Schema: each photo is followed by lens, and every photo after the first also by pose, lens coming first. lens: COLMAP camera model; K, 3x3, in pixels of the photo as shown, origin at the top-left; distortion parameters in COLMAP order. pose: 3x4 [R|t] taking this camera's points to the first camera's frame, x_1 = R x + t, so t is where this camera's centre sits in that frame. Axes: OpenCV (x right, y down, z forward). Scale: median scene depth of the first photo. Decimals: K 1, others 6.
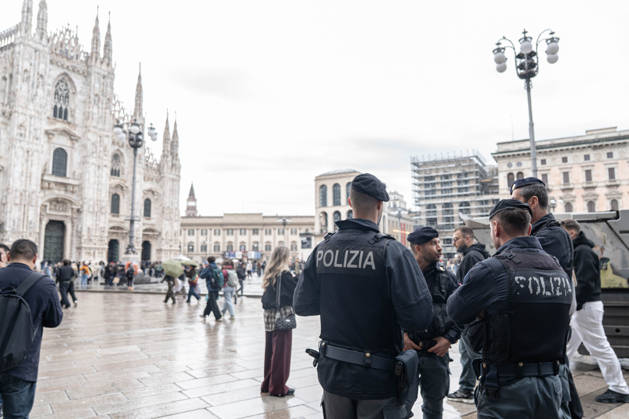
lens RADIAL K [[449.2, 0, 330.3], [0, 449.2, 209.6], [0, 0, 1]] dist [-0.026437, 0.000038]
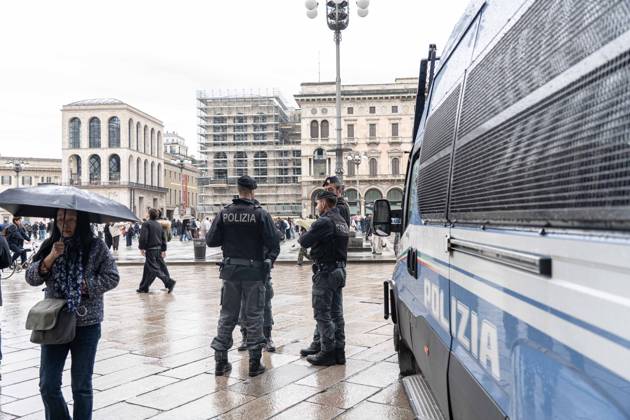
lens RADIAL K [[385.0, 0, 314.1], [0, 385.0, 210.7], [0, 0, 1]] dist [-0.002770, 0.000574]
pose [[0.928443, 0.013046, 0.371247, 0.127252], [-0.046924, 0.995497, 0.082368, 0.027978], [-0.368500, -0.093894, 0.924874, 0.293588]]
